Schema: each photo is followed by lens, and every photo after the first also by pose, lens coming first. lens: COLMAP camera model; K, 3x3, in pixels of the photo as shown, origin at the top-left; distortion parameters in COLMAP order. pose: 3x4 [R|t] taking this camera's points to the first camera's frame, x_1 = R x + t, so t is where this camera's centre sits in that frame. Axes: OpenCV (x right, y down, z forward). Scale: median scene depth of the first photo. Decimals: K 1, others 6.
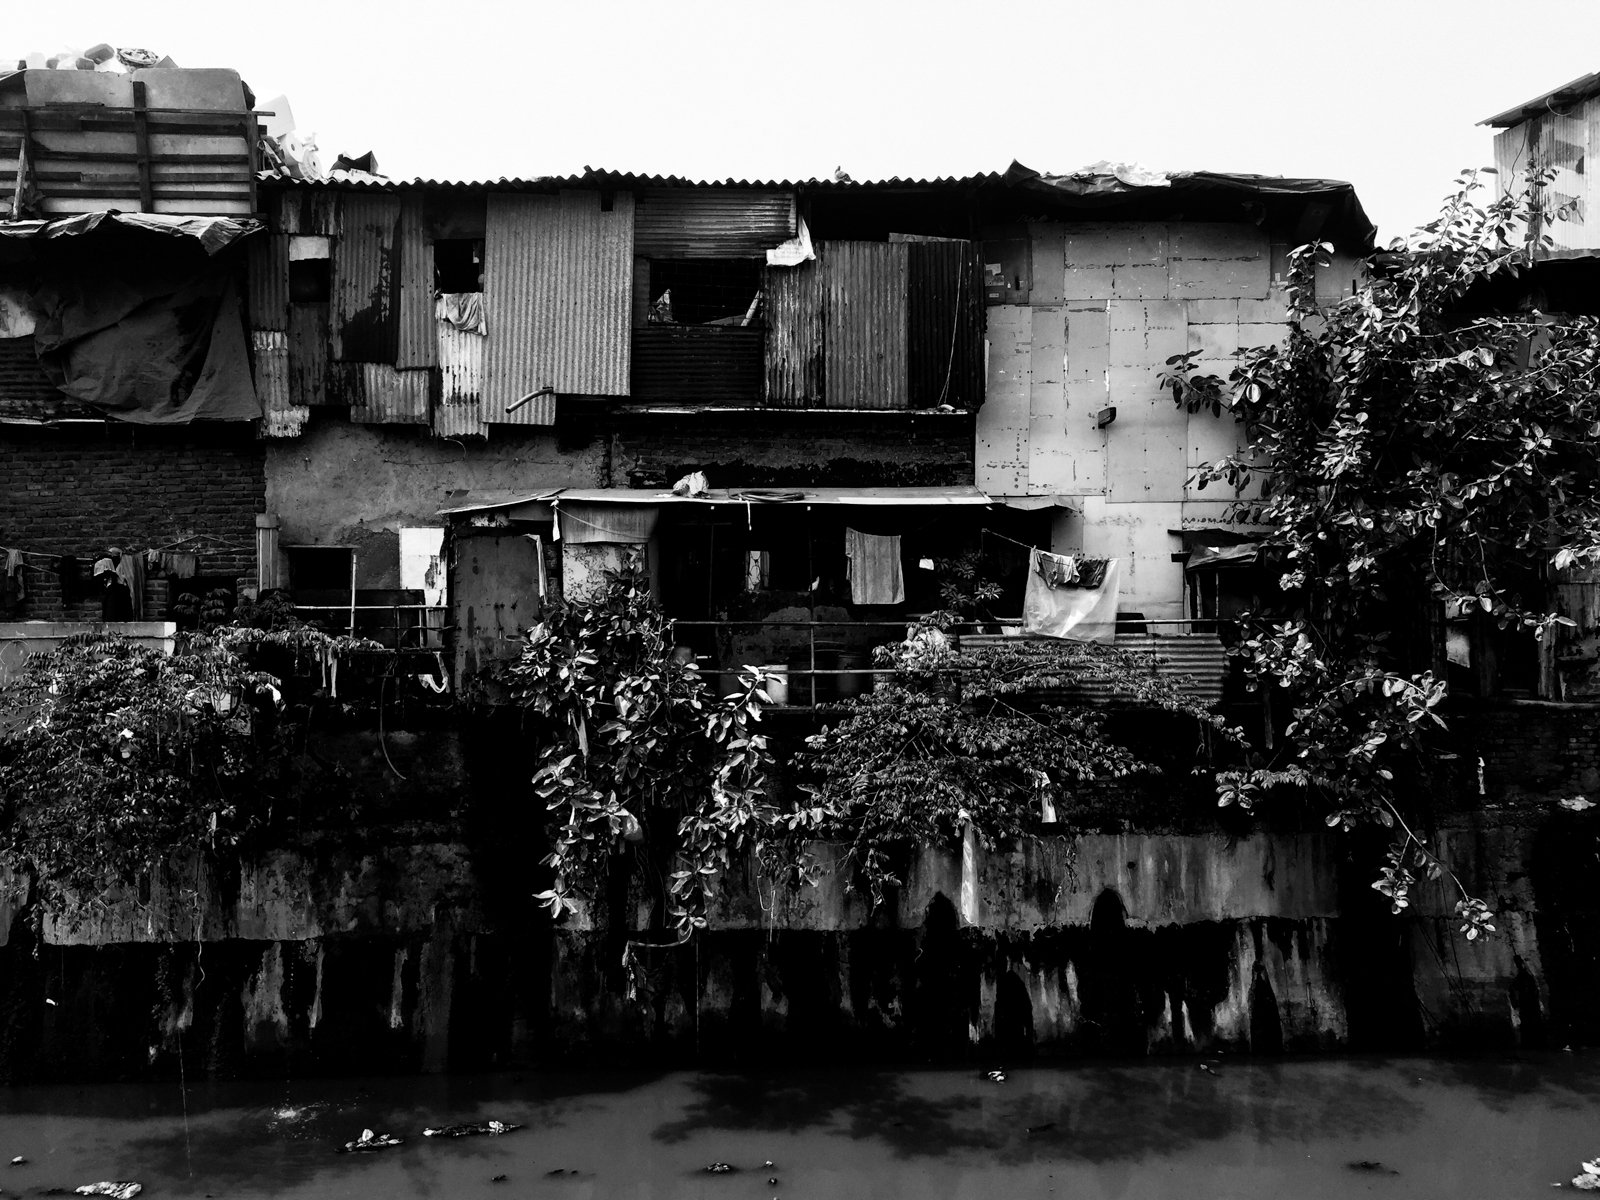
lens RADIAL K [[1377.5, 0, 793.0], [0, 1377.5, 603.3], [0, 0, 1]] dist [0.100492, -0.145842]
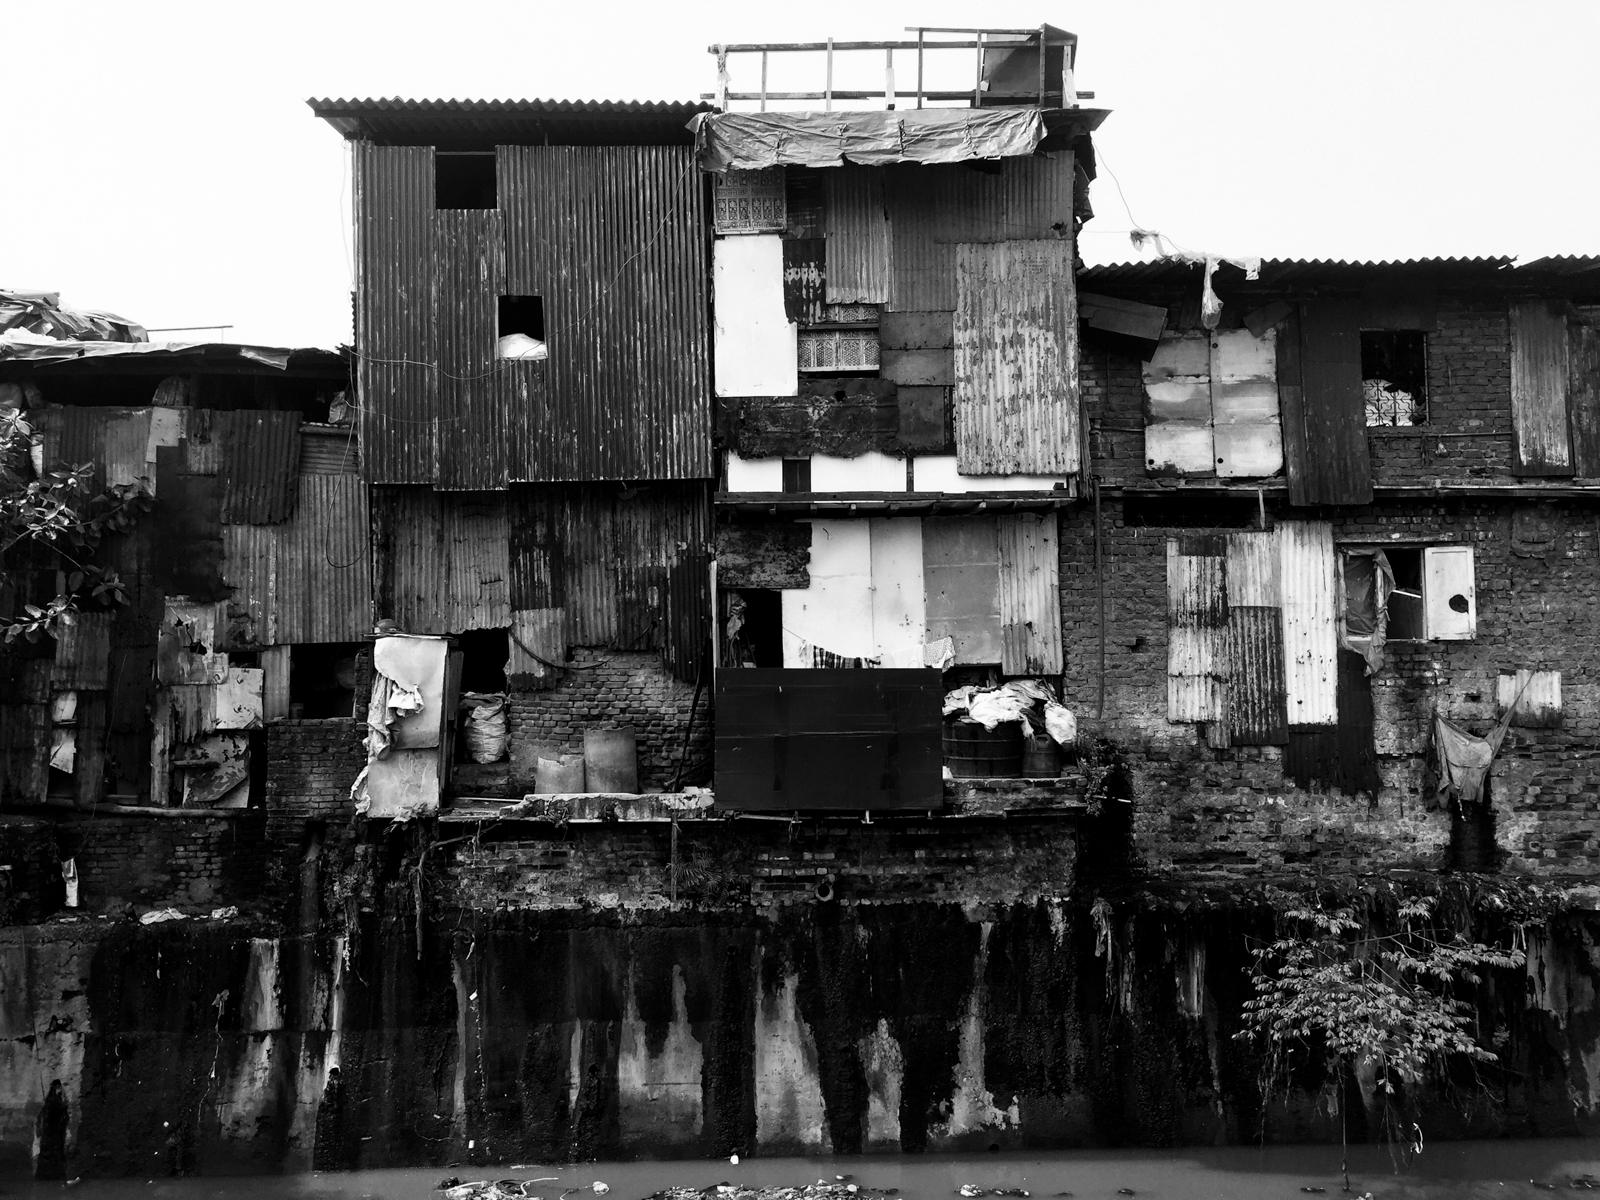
lens RADIAL K [[1377.5, 0, 793.0], [0, 1377.5, 603.3], [0, 0, 1]] dist [0.100492, -0.145842]
pose [[0.999992, -0.003645, -0.001878, 0.966601], [0.003528, 0.998269, -0.058715, -0.011927], [0.002089, 0.058708, 0.998273, 0.035911]]
